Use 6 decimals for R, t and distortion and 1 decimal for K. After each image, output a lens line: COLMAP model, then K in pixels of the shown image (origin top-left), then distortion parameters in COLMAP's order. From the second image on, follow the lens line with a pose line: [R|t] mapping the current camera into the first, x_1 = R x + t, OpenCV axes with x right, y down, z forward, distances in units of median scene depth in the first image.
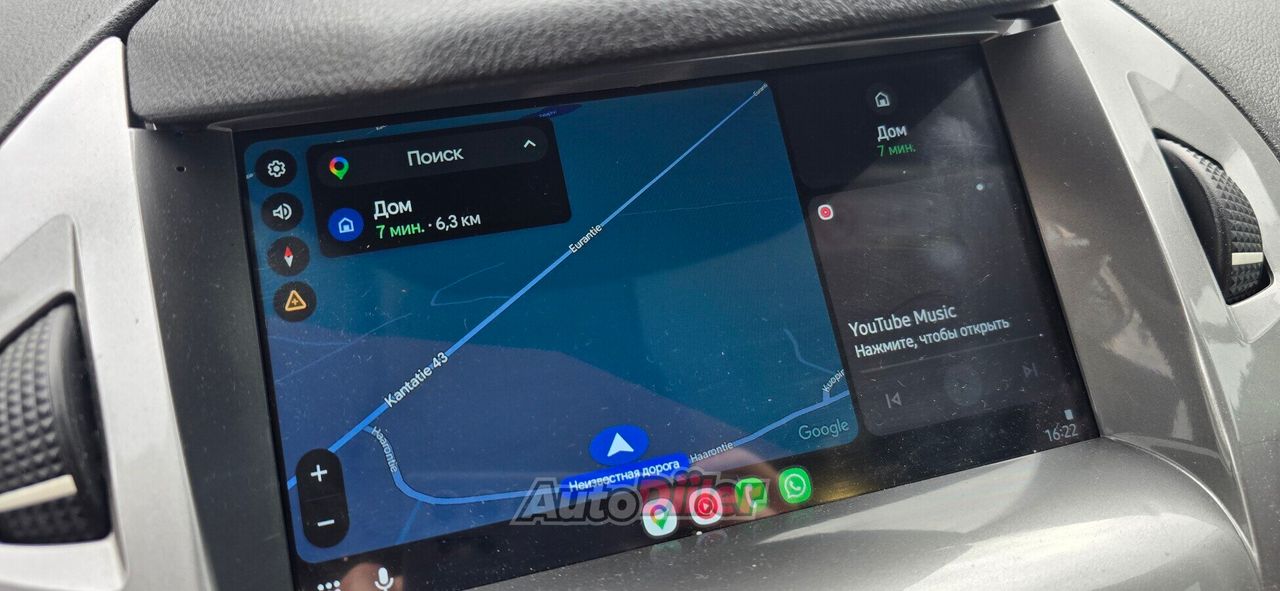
lens RADIAL K [[881.8, 0, 644.5], [0, 881.8, 319.9], [0, 0, 1]] dist [0.045595, -0.066363]
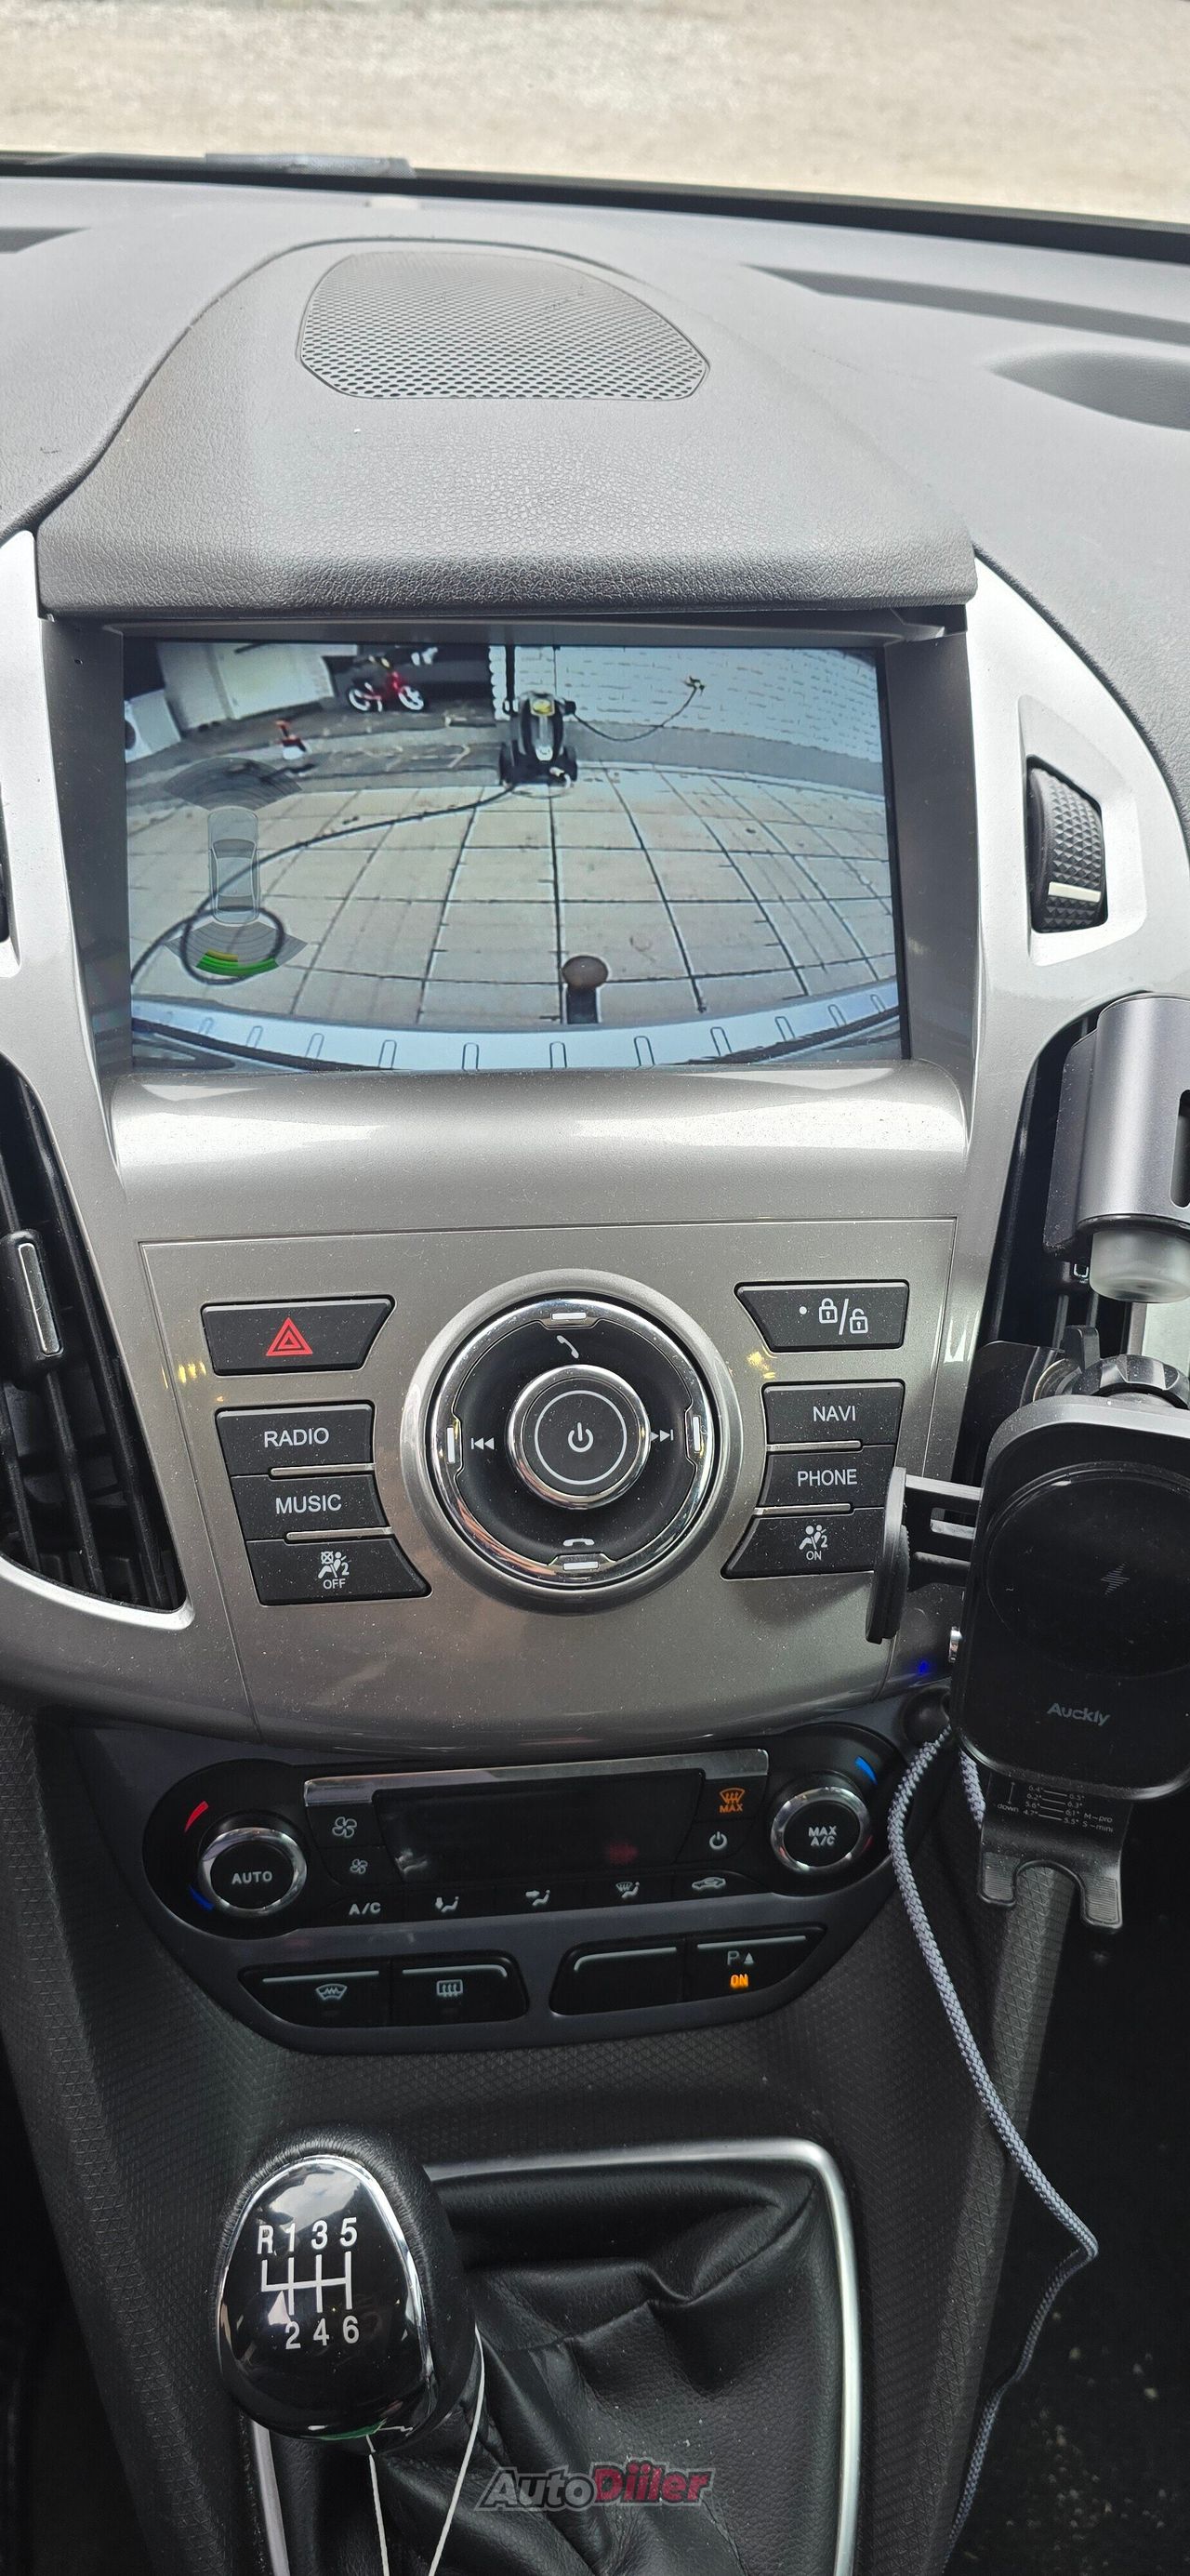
lens RADIAL K [[1731.9, 0, 577.6], [0, 1731.9, 1290.4], [0, 0, 1]] dist [0.047387, -0.038069]
pose [[0.985989, 0.152656, -0.067244, 0.337504], [-0.147452, 0.986101, 0.076564, 0.321442], [0.077997, -0.065576, 0.994795, -1.091730]]
